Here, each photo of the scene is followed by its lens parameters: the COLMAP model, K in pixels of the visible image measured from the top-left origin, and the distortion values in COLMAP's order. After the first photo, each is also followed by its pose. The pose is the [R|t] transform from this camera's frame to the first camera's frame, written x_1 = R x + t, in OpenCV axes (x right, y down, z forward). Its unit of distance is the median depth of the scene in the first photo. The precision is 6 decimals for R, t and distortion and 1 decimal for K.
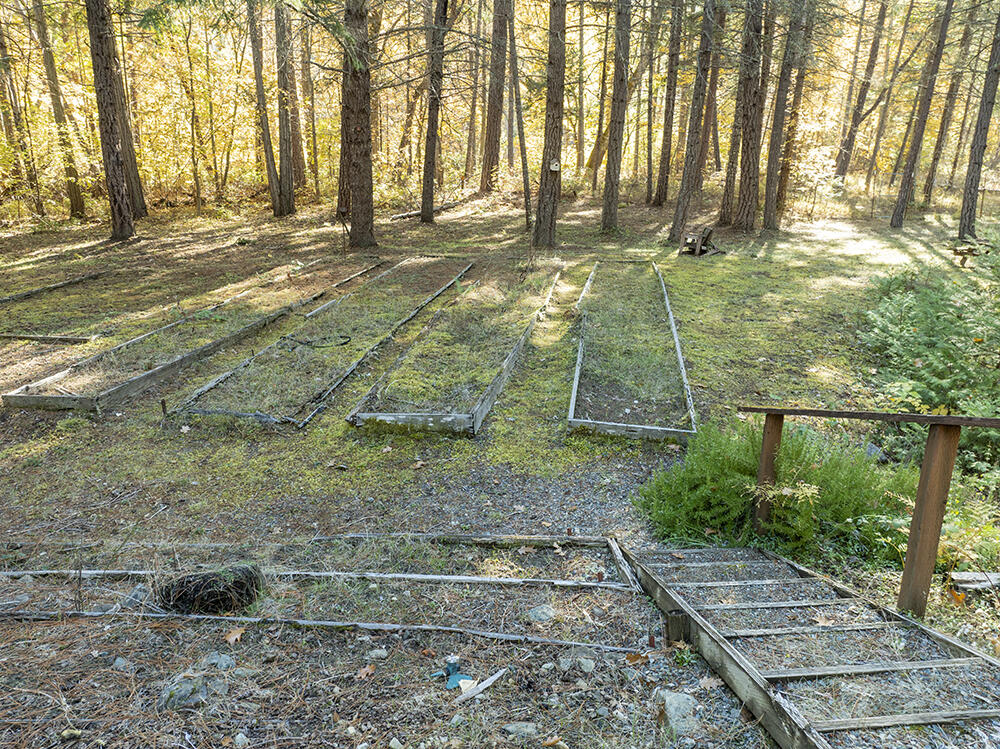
lens RADIAL K [[705.3, 0, 502.9], [0, 705.3, 373.3], [0, 0, 1]] dist [-0.041020, 0.025949]
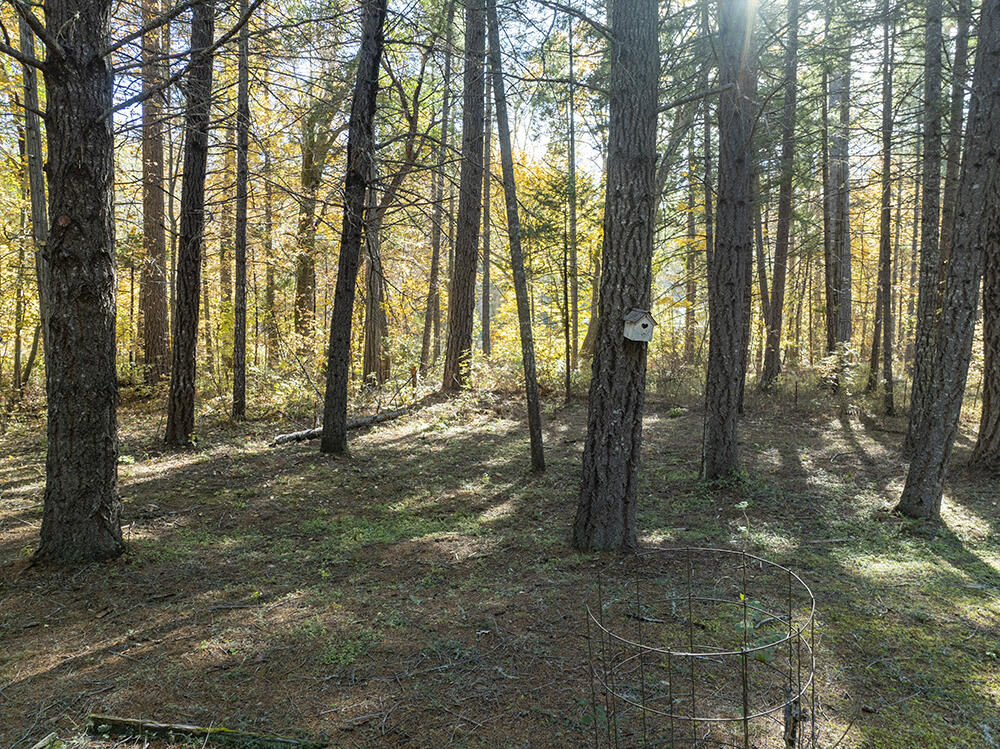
lens RADIAL K [[705.3, 0, 496.8], [0, 705.3, 370.7], [0, 0, 1]] dist [-0.041020, 0.025949]
pose [[0.999445, -0.002953, 0.033195, -0.004840], [0.011841, 0.962543, -0.270870, -0.117444], [-0.031151, 0.271113, 0.962043, 0.435950]]
